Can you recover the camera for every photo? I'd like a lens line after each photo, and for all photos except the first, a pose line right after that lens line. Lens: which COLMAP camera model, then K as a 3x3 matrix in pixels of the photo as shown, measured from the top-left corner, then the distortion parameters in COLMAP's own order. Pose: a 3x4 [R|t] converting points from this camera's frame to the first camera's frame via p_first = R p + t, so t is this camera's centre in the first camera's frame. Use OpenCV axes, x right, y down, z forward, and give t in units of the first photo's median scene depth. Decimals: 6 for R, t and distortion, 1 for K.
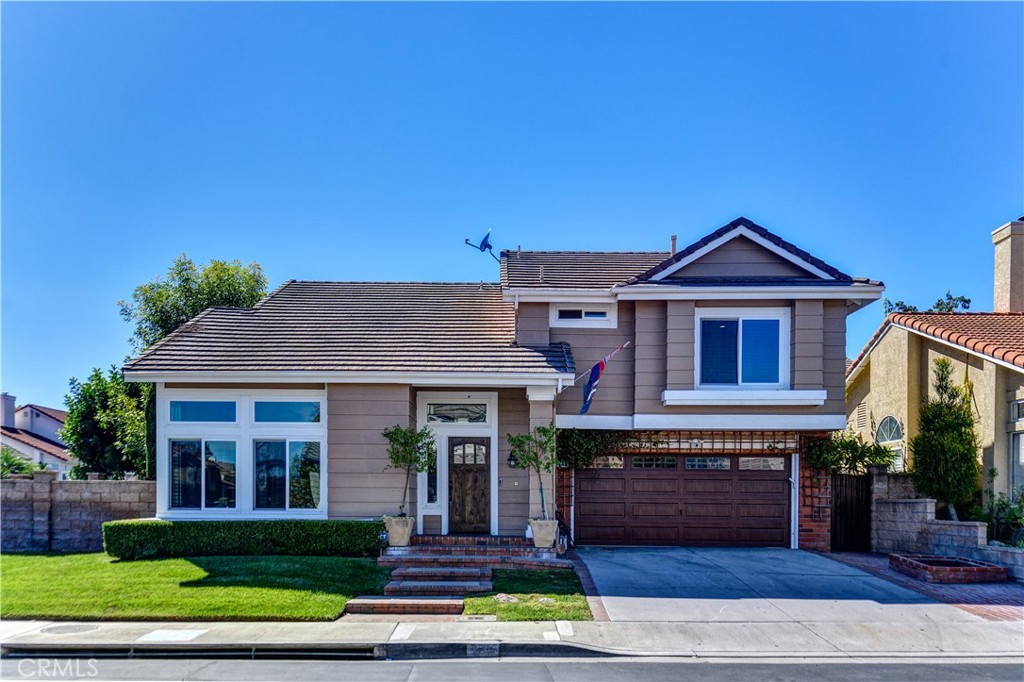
lens RADIAL K [[724.7, 0, 512.8], [0, 724.7, 350.2], [0, 0, 1]] dist [0.011389, 0.006143]
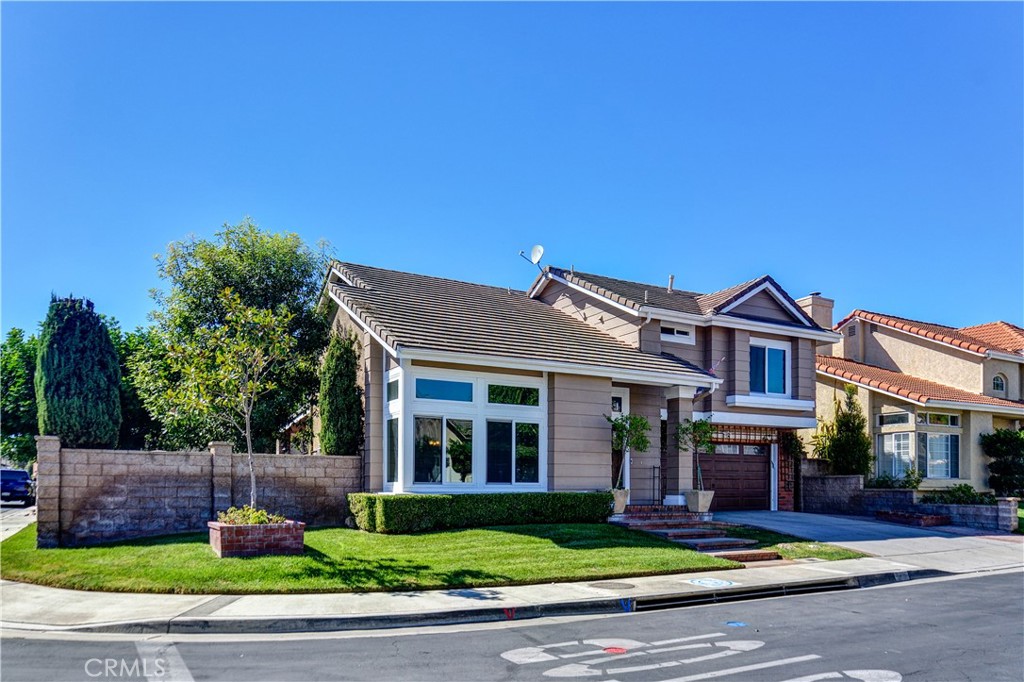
lens RADIAL K [[652.8, 0, 512.8], [0, 652.8, 331.8], [0, 0, 1]] dist [0.014074, -0.000054]
pose [[0.880057, 0.102875, 0.463590, -0.730232], [-0.092417, 0.994690, -0.045292, 0.031216], [-0.465788, -0.002984, 0.884891, 0.106991]]
